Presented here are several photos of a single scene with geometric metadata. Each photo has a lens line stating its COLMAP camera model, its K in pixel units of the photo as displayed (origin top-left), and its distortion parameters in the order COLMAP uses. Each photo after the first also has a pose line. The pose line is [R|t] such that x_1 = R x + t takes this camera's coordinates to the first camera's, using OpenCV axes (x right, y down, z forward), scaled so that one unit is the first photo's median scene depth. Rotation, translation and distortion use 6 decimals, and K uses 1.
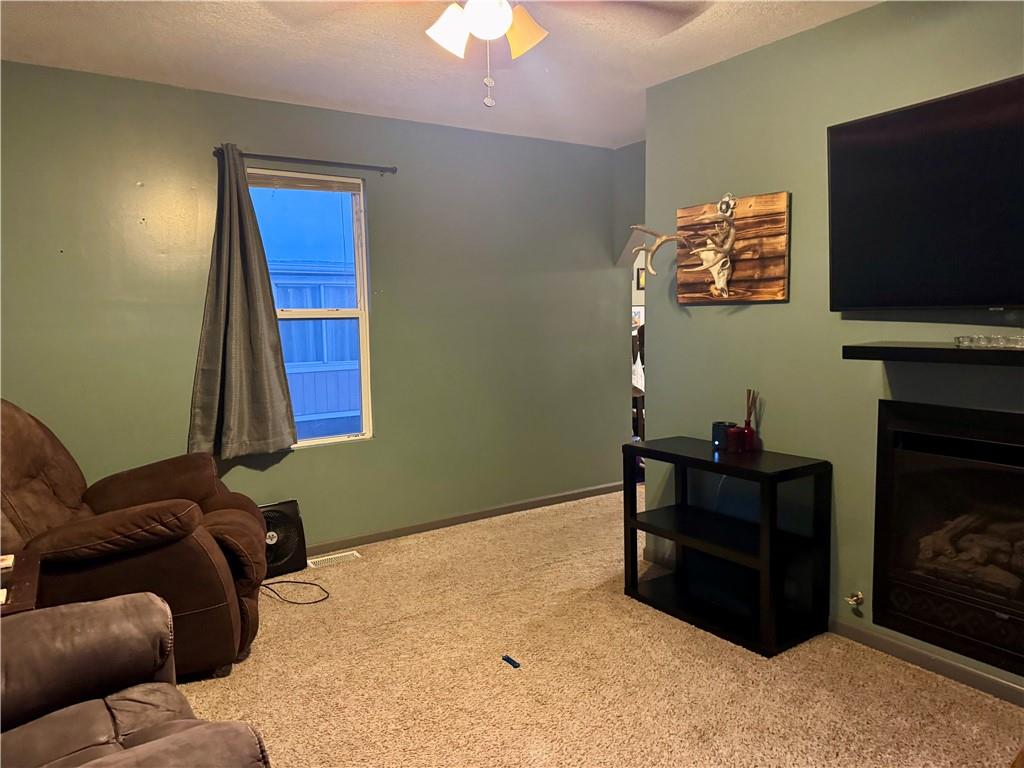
lens RADIAL K [[725.8, 0, 512.0], [0, 725.8, 384.0], [0, 0, 1]] dist [0.086355, -0.121525]
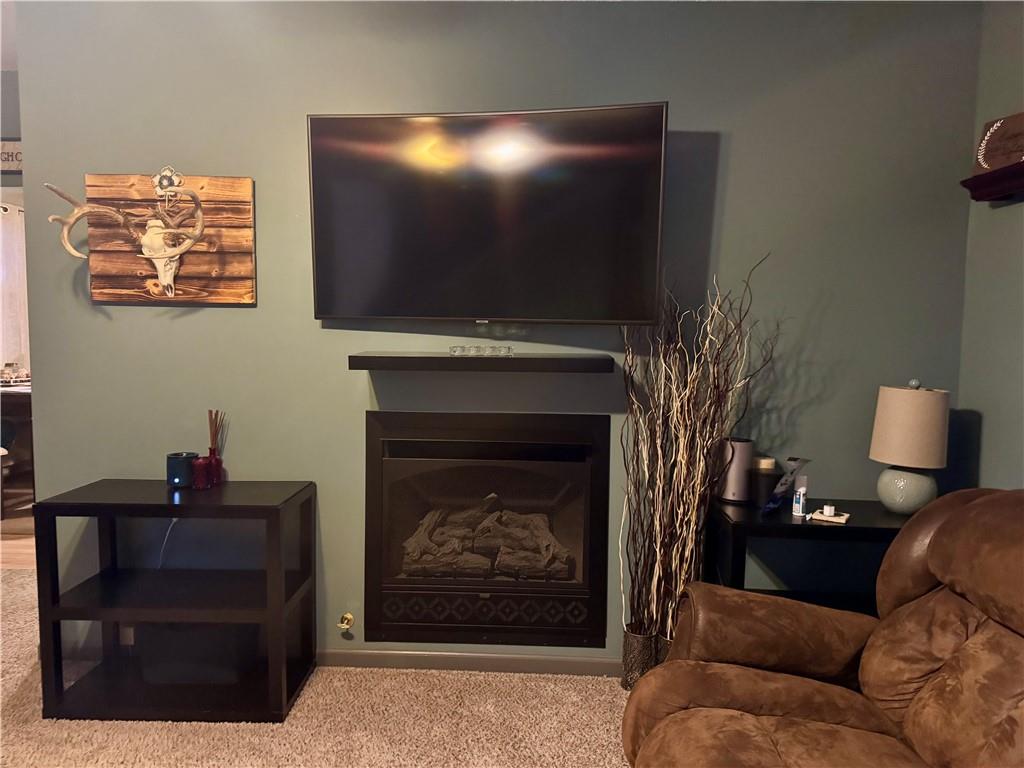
lens RADIAL K [[725.8, 0, 512.0], [0, 725.8, 384.0], [0, 0, 1]] dist [0.086355, -0.121525]
pose [[0.570890, -0.041217, 0.819991, -0.163984], [0.055799, 0.998378, 0.011335, -0.012501], [-0.819128, 0.039283, 0.572264, 0.253562]]
